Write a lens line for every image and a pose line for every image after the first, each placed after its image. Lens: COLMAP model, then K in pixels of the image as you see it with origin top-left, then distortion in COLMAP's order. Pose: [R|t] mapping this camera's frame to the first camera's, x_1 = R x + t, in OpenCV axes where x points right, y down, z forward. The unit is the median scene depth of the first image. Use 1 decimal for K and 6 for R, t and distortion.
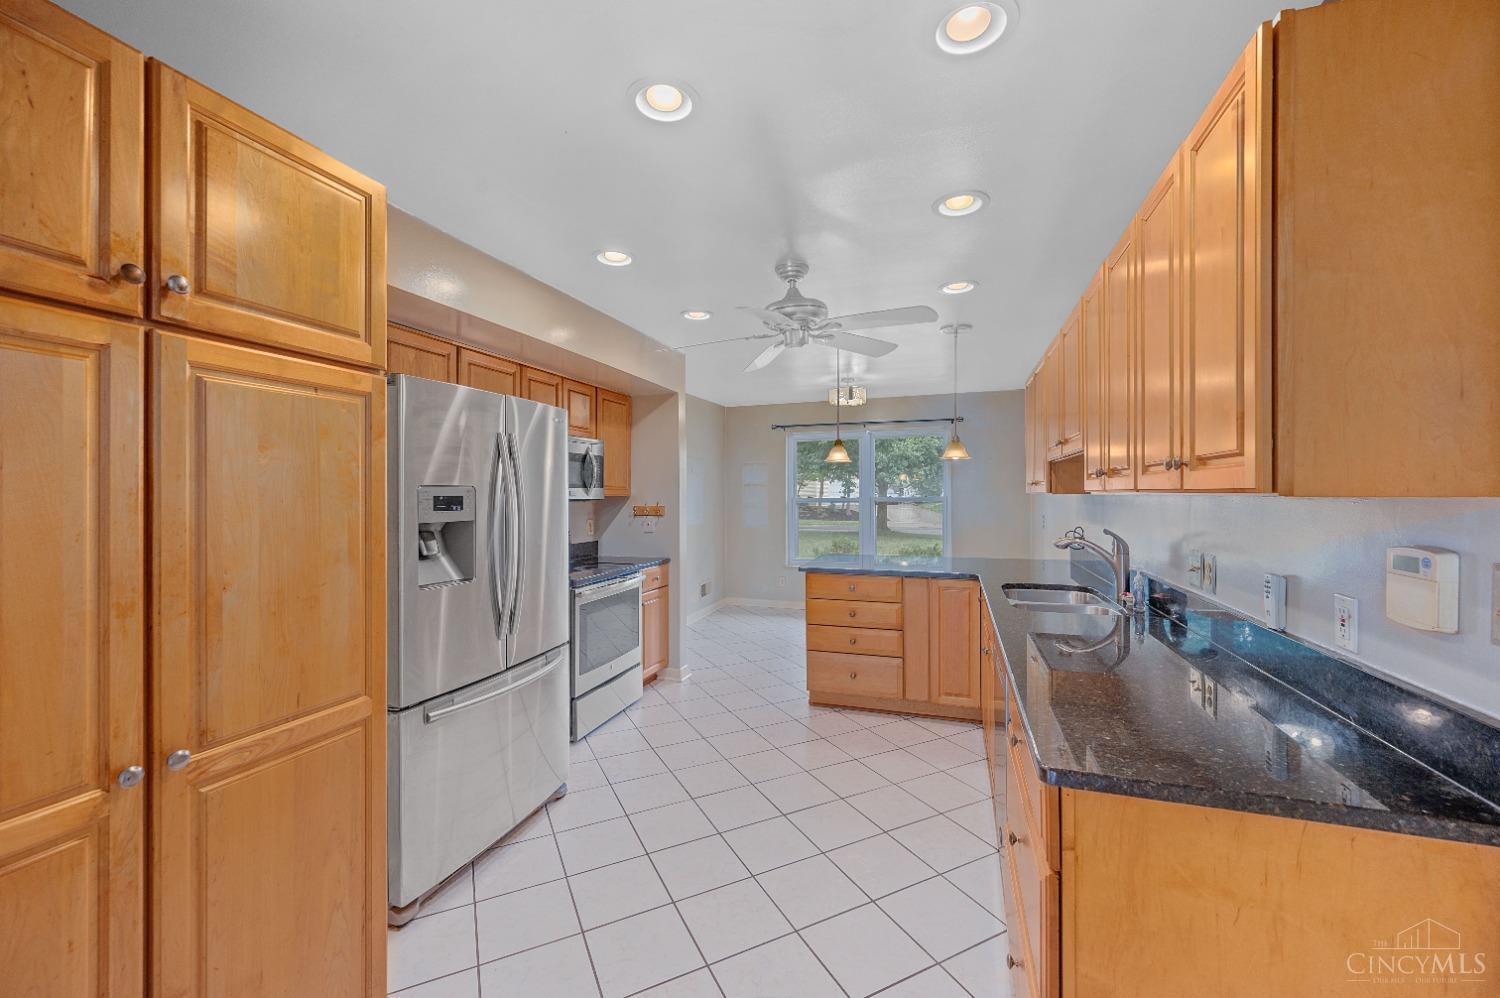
lens RADIAL K [[594.8, 0, 745.2], [0, 594.8, 492.9], [0, 0, 1]] dist [0.005931, -0.000625]
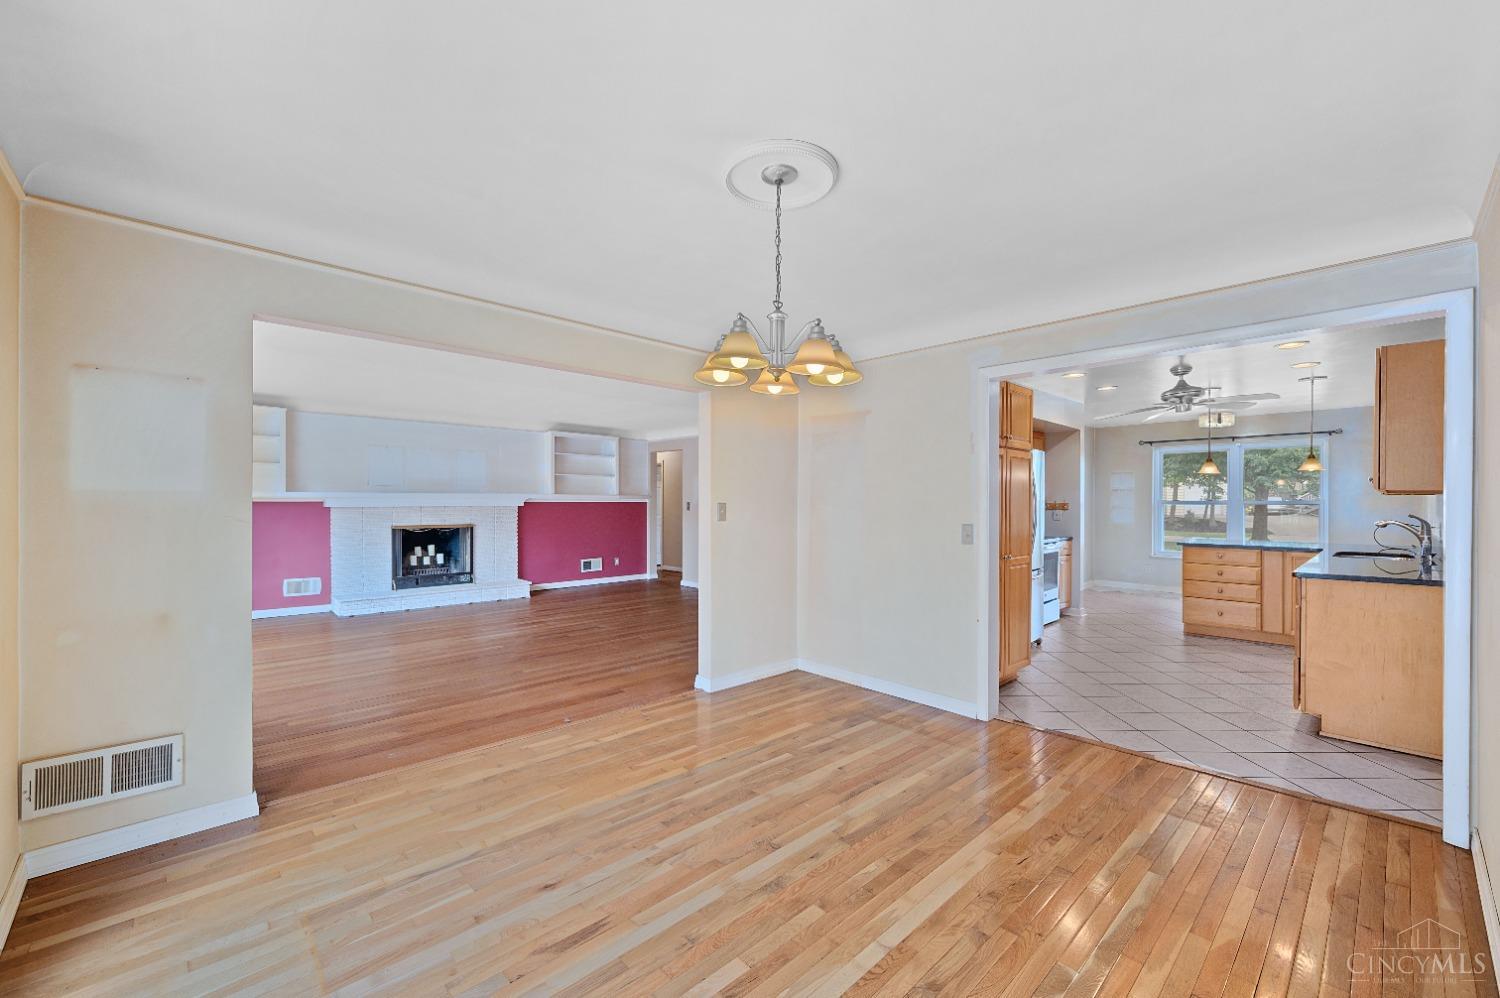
lens RADIAL K [[609.8, 0, 749.0], [0, 609.8, 501.1], [0, 0, 1]] dist [-0.000391, 0.000233]
pose [[0.887975, 0.006915, -0.459840, -0.166047], [-0.005650, 0.999976, 0.004128, 0.017096], [0.459857, -0.001068, 0.887992, -0.895126]]
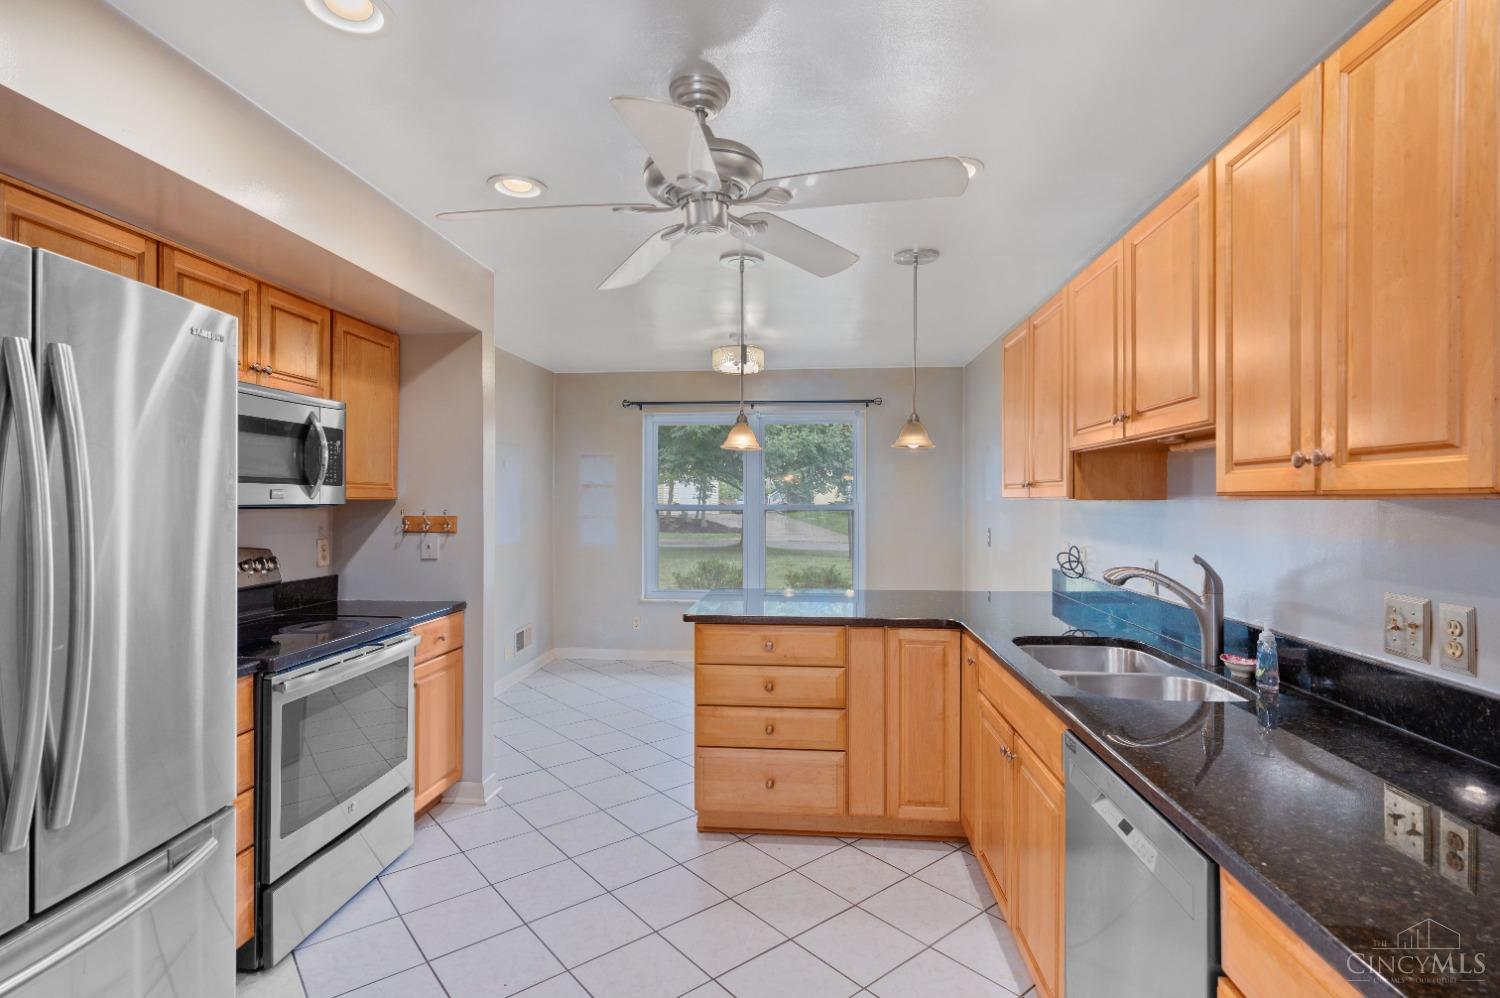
lens RADIAL K [[725.6, 0, 746.5], [0, 725.6, 496.8], [0, 0, 1]] dist [-0.001101, 0.000040]
pose [[0.972210, 0.006548, 0.234019, -0.024850], [-0.005928, 0.999977, -0.003356, 0.002996], [-0.234035, 0.001875, 0.972226, 0.237331]]
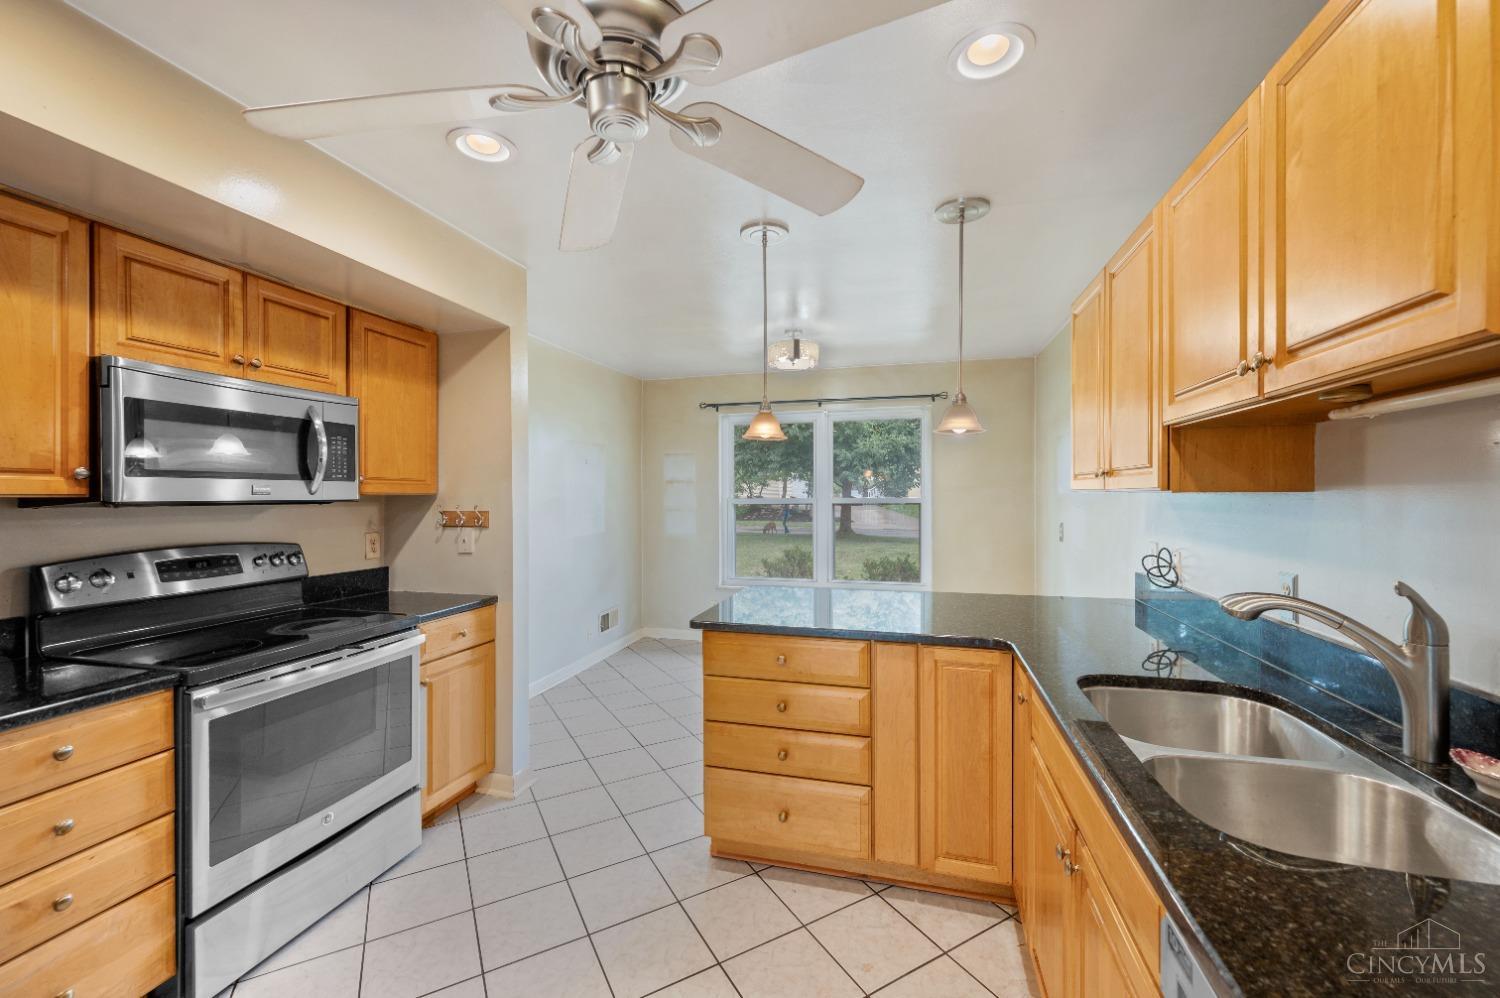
lens RADIAL K [[594.1, 0, 747.9], [0, 594.1, 497.4], [0, 0, 1]] dist [0.000598, -0.000321]
pose [[0.998150, 0.001192, 0.060789, 0.107472], [-0.001621, 0.999974, 0.007009, 0.003235], [-0.060779, -0.007094, 0.998126, 0.421052]]
